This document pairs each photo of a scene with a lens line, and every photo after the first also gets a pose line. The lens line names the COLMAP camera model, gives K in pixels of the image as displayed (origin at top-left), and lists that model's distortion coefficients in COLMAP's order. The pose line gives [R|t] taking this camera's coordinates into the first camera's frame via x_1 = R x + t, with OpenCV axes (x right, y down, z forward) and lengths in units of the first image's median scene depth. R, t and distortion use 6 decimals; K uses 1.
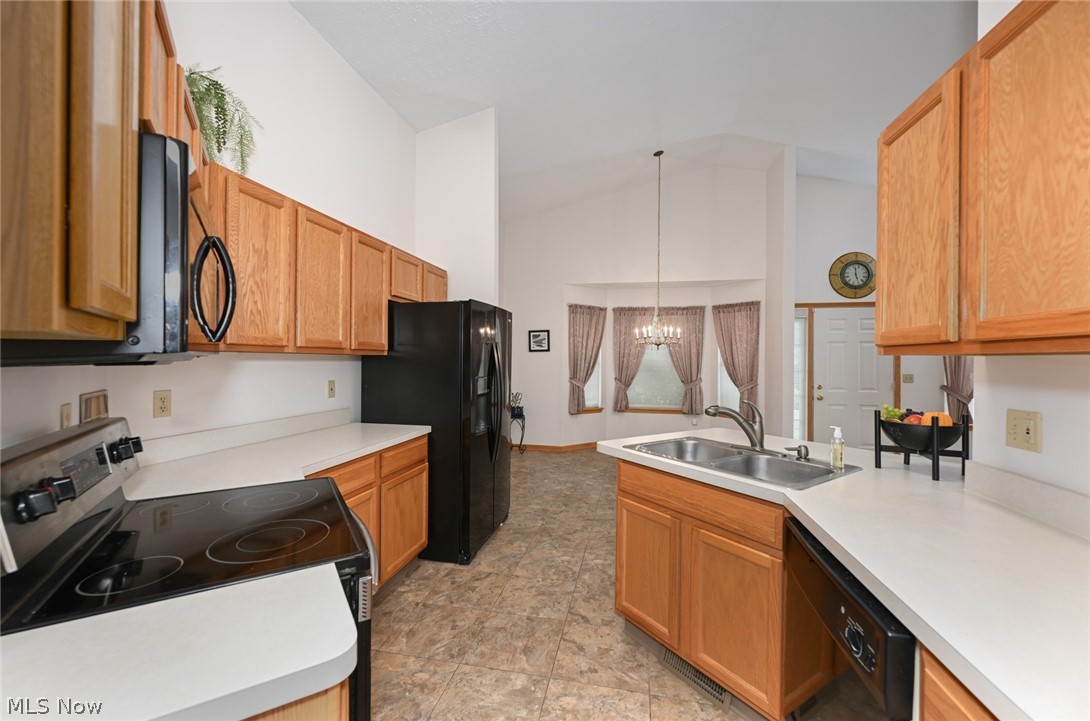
lens RADIAL K [[435.9, 0, 543.8], [0, 435.9, 360.2], [0, 0, 1]] dist [0.004449, -0.000391]
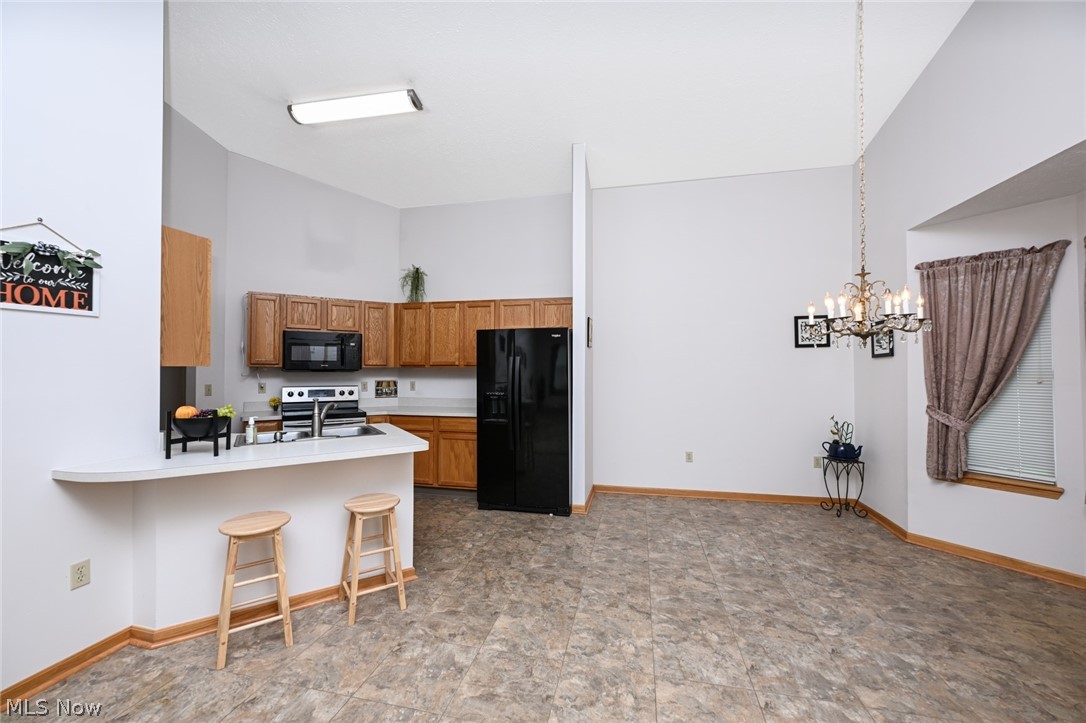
lens RADIAL K [[434.2, 0, 539.9], [0, 434.2, 365.1], [0, 0, 1]] dist [0.000082, -0.001205]
pose [[-0.014655, -0.019153, -0.999709, 1.247846], [-0.003822, 0.999810, -0.019099, 0.008166], [0.999885, 0.003540, -0.014725, 1.181421]]
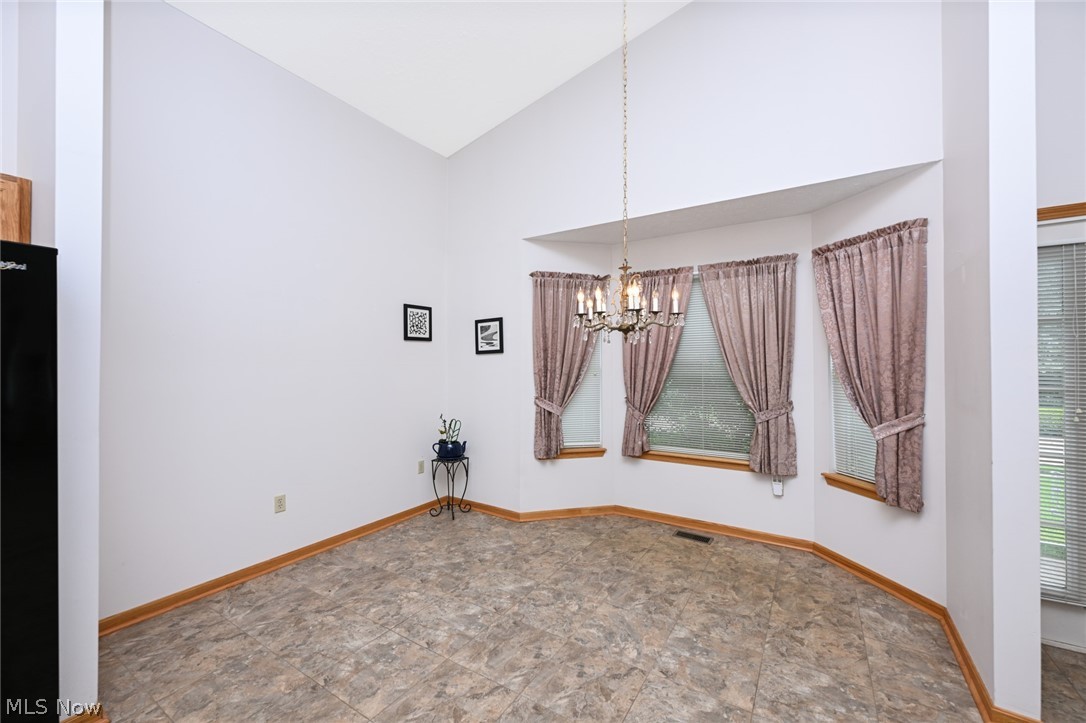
lens RADIAL K [[434.2, 0, 544.0], [0, 434.2, 359.4], [0, 0, 1]] dist [0.000082, -0.001205]
pose [[0.936294, -0.015570, -0.350872, 0.596121], [0.010003, 0.999794, -0.017672, 0.000869], [0.351075, 0.013036, 0.936257, 0.976818]]
